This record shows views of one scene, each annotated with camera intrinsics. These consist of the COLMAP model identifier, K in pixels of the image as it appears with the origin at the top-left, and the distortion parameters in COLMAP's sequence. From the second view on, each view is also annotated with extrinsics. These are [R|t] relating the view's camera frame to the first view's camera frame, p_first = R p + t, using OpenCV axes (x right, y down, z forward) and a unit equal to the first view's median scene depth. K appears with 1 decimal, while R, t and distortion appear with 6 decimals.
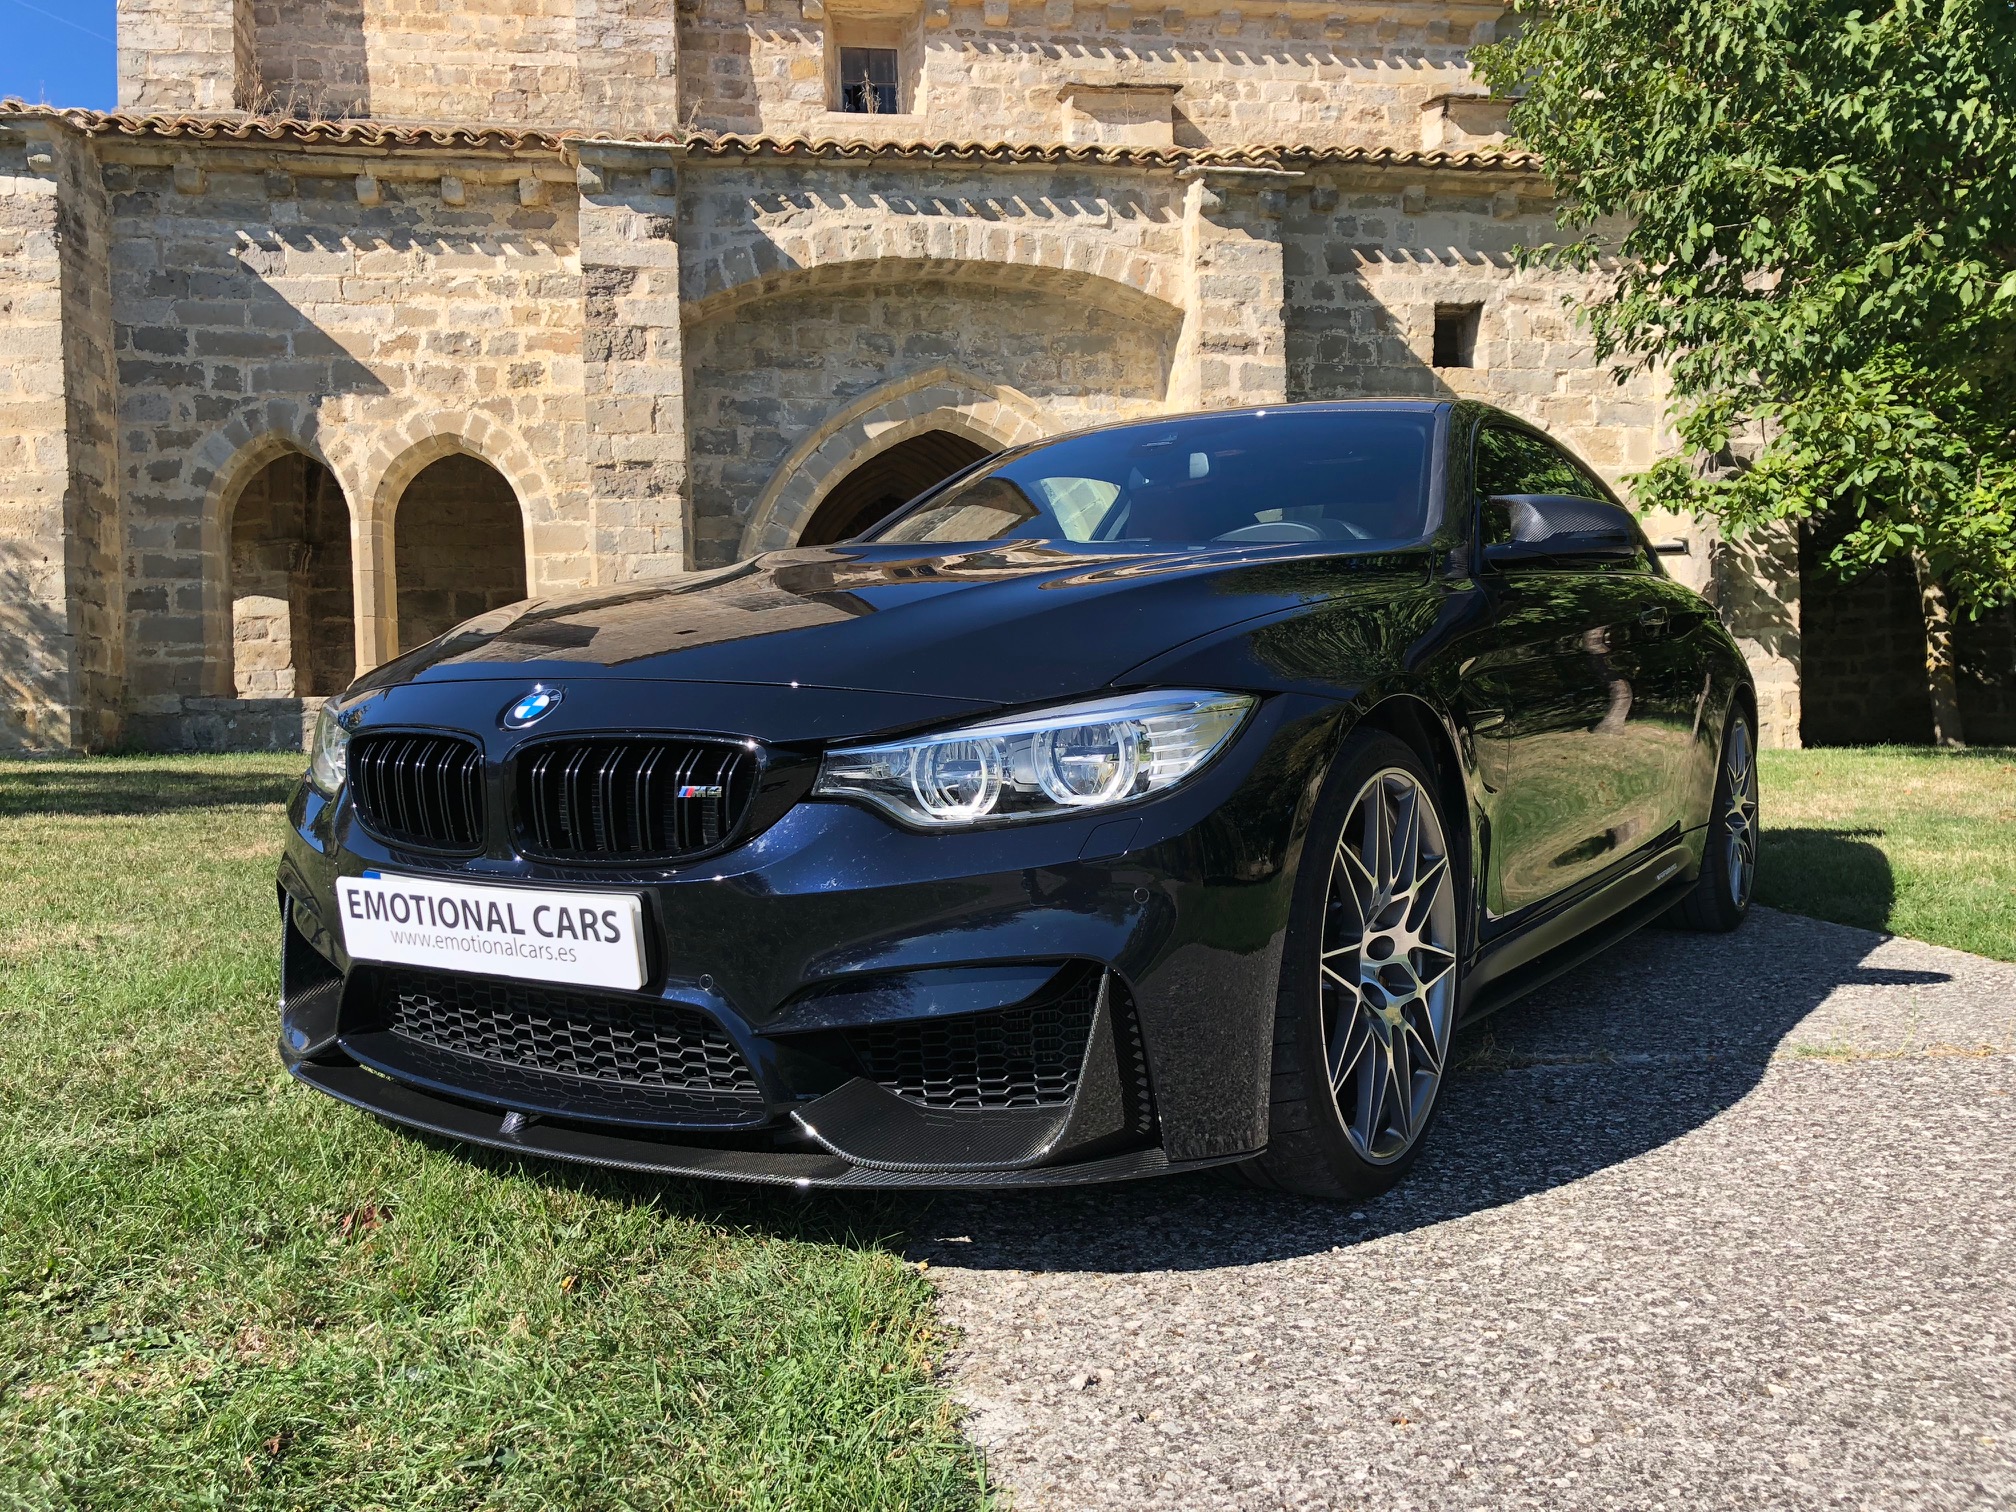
lens RADIAL K [[1663.5, 0, 1025.6], [0, 1663.5, 760.1], [0, 0, 1]] dist [0.010205, 0.007318]
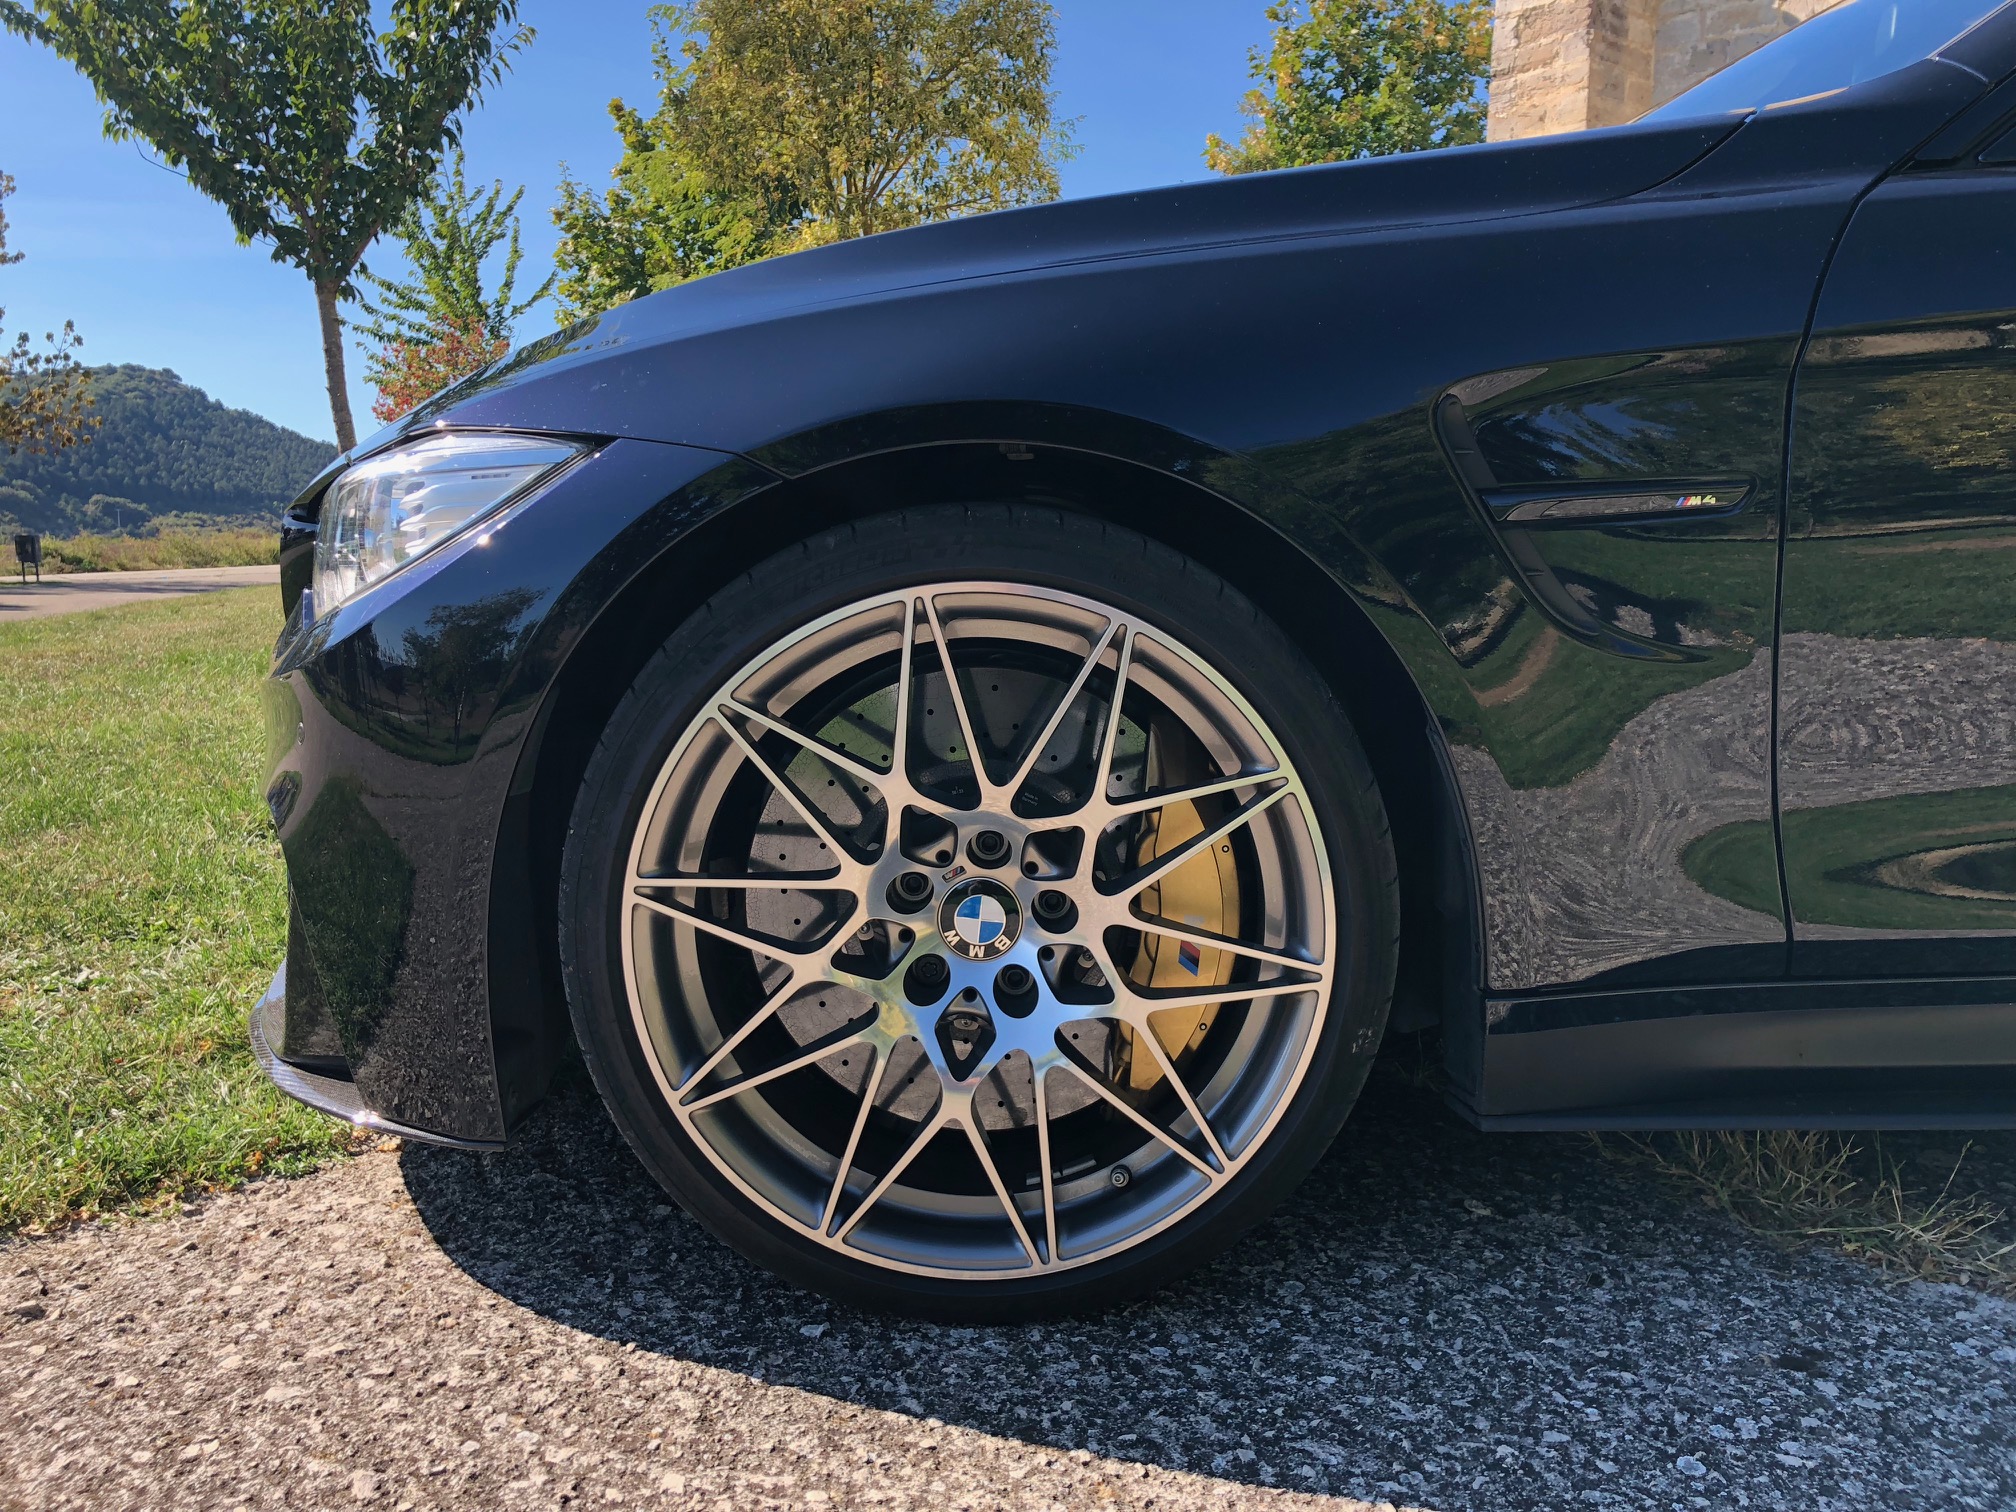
lens RADIAL K [[1663.5, 0, 986.0], [0, 1663.5, 763.8], [0, 0, 1]] dist [0.010205, 0.007318]
pose [[0.526166, 0.131646, -0.840130, 0.119649], [-0.031948, 0.990307, 0.135170, -0.001523], [0.849782, -0.044281, 0.525272, 0.127205]]
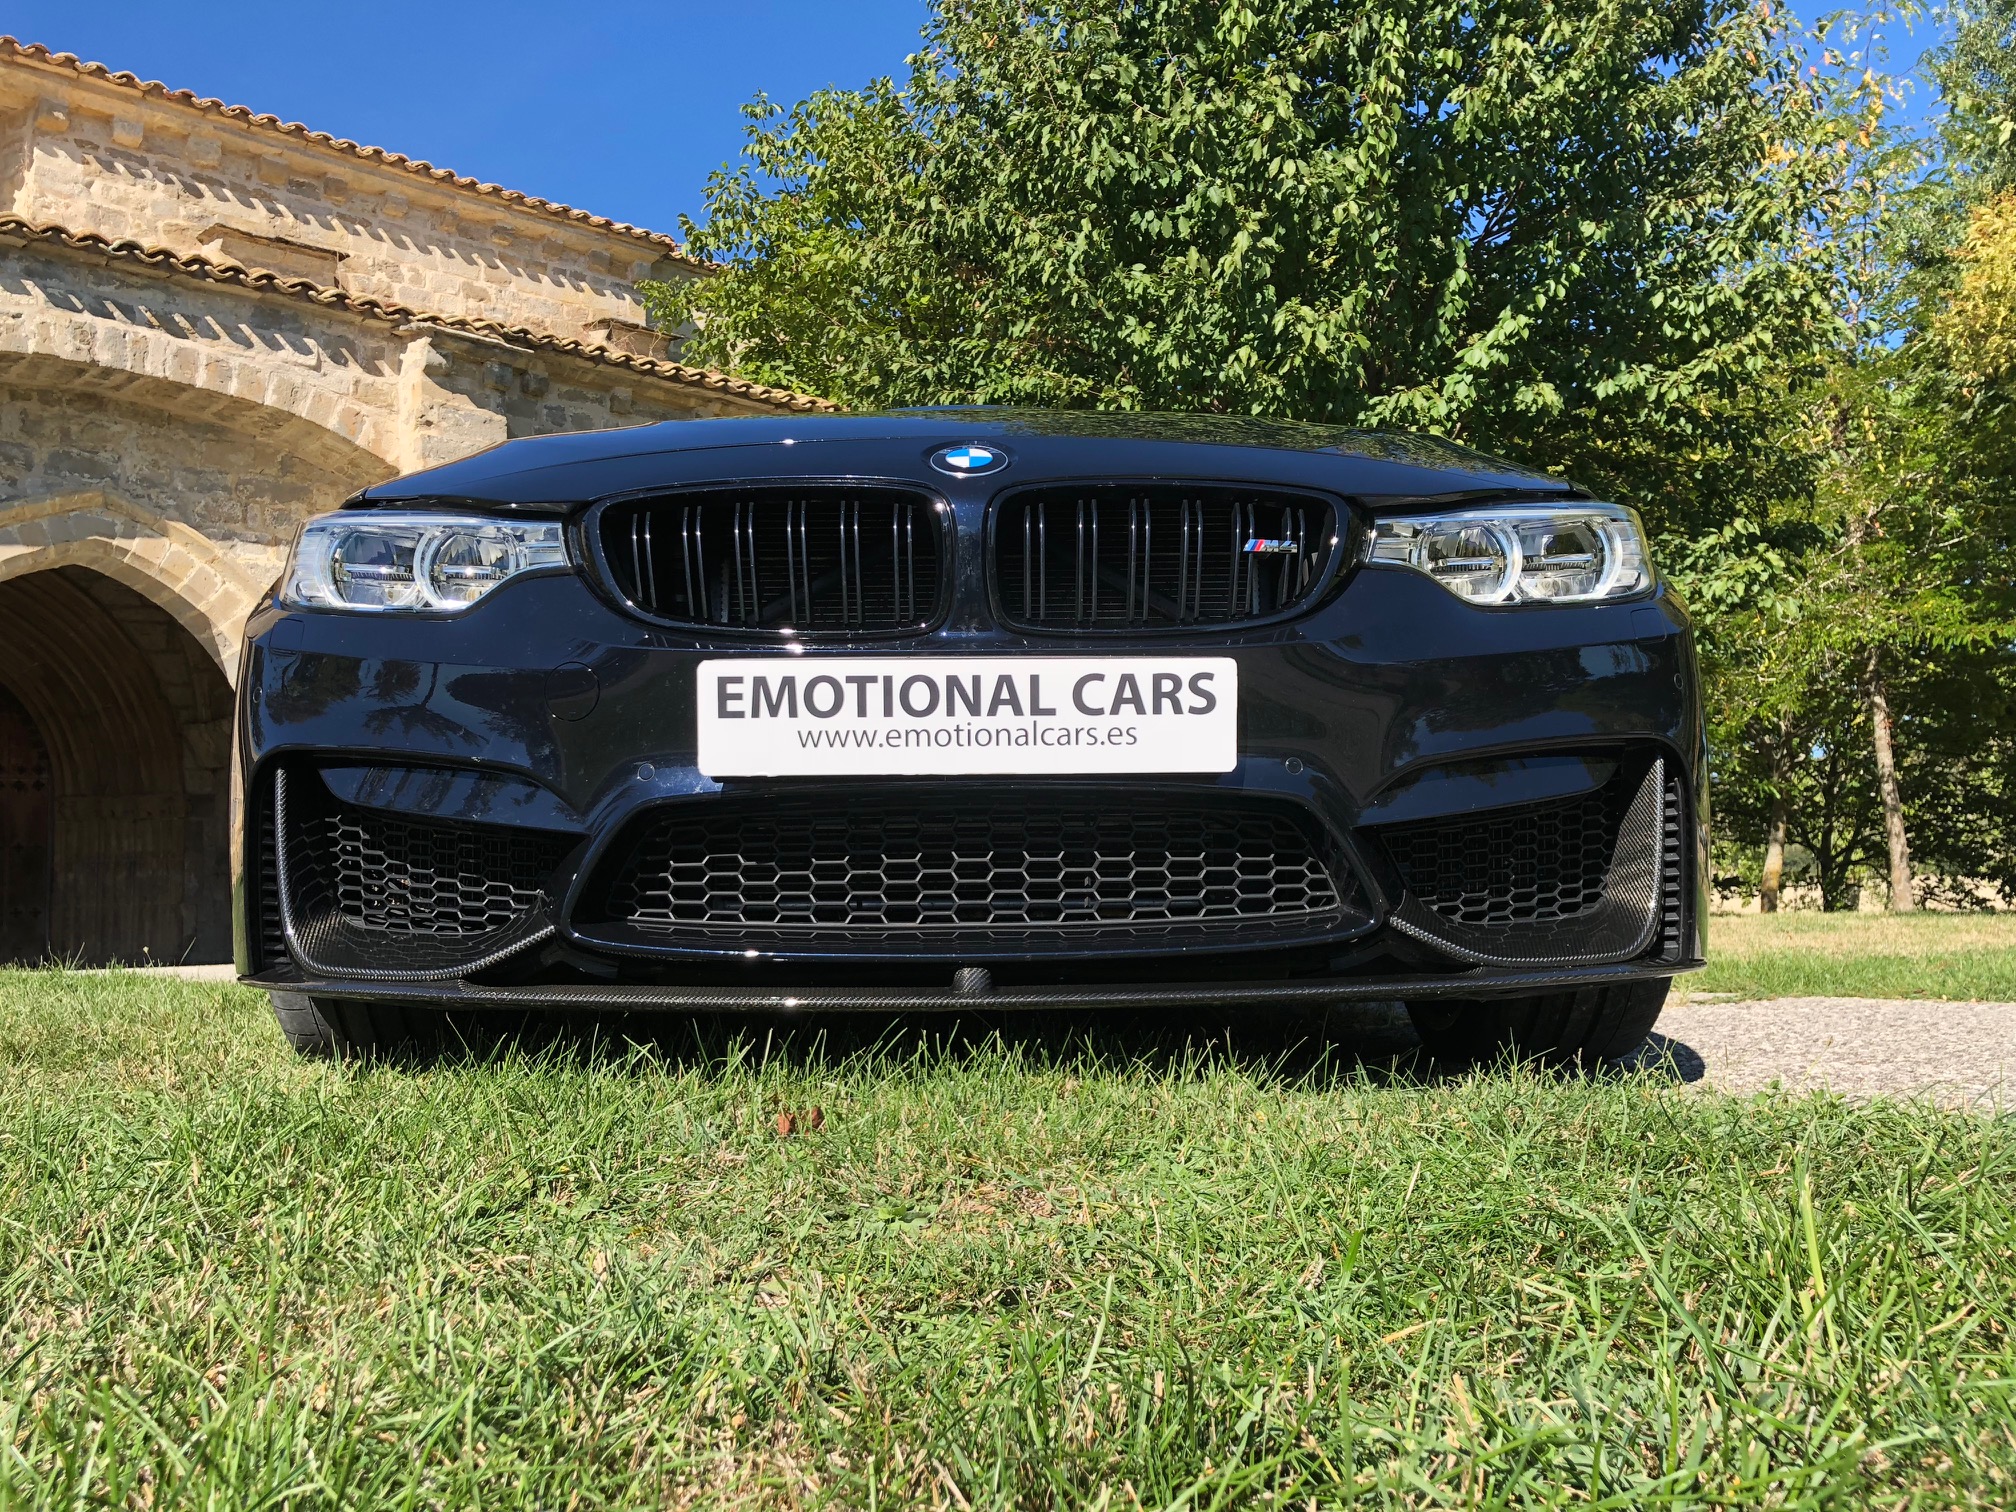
lens RADIAL K [[1663.5, 0, 1024.8], [0, 1663.5, 752.3], [0, 0, 1]] dist [0.010205, 0.007318]
pose [[0.836998, 0.050985, 0.544826, -0.116796], [0.034187, 0.988833, -0.145057, 0.037225], [-0.546137, 0.140038, 0.825908, 0.056353]]
